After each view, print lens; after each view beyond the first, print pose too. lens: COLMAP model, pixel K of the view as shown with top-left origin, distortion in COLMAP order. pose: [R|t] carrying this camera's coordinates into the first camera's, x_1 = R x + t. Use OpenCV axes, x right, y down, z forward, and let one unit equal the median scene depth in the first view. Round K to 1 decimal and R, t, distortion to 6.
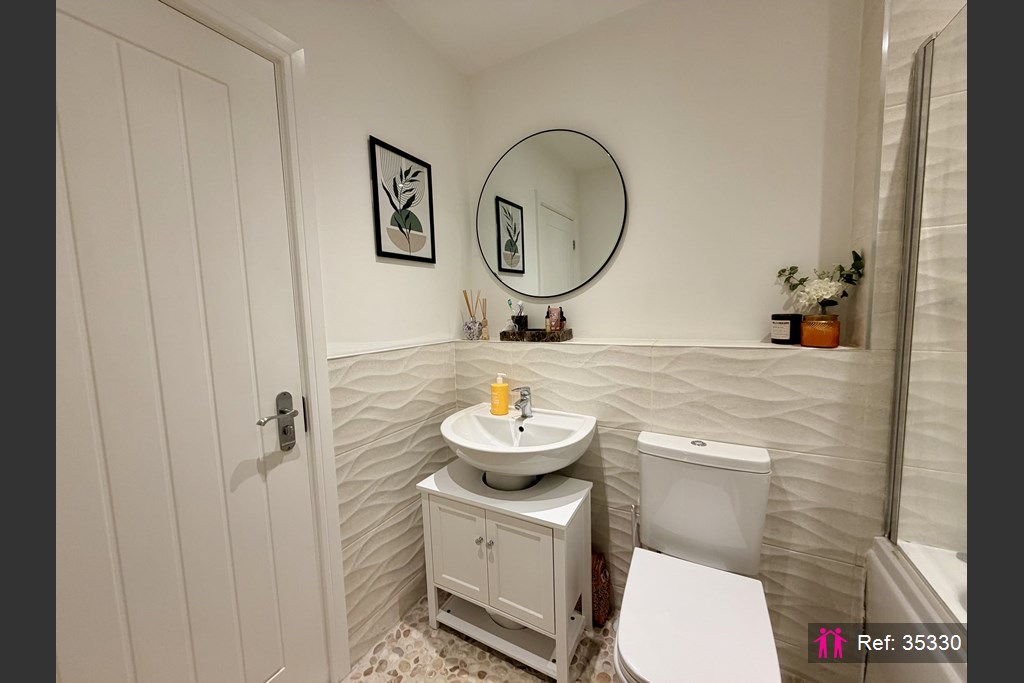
lens RADIAL K [[360.5, 0, 508.3], [0, 360.5, 338.9], [0, 0, 1]] dist [-0.001348, -0.000165]
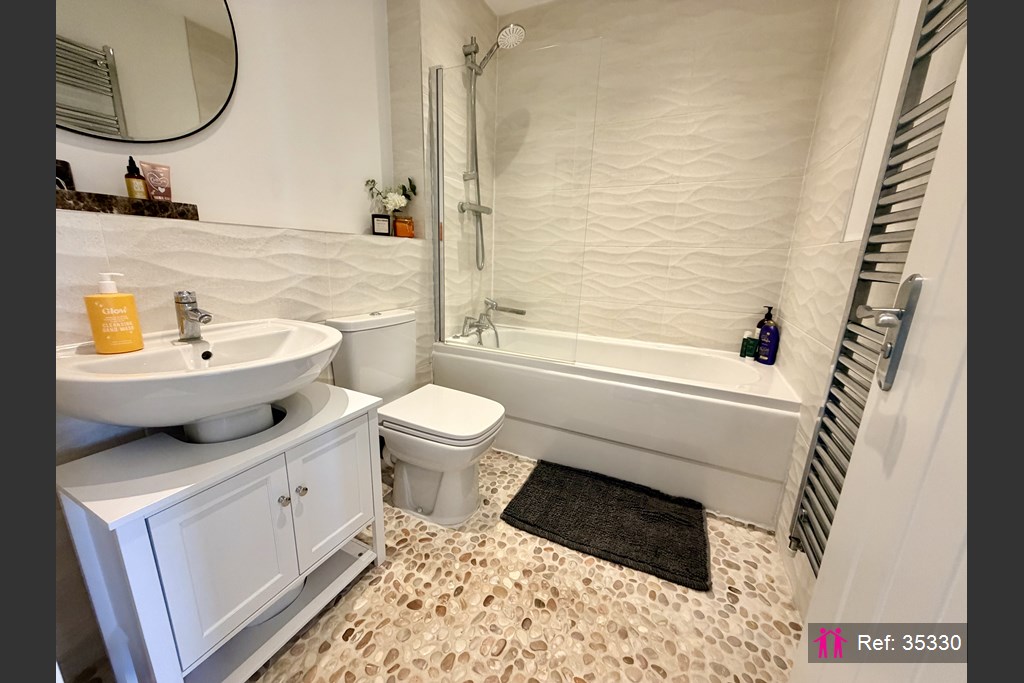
lens RADIAL K [[360.5, 0, 513.7], [0, 360.5, 338.6], [0, 0, 1]] dist [-0.001348, -0.000165]
pose [[-0.059645, -0.199622, 0.978056, -0.694567], [0.054992, 0.977655, 0.202893, 0.140004], [-0.996704, 0.065887, -0.047335, 0.561859]]
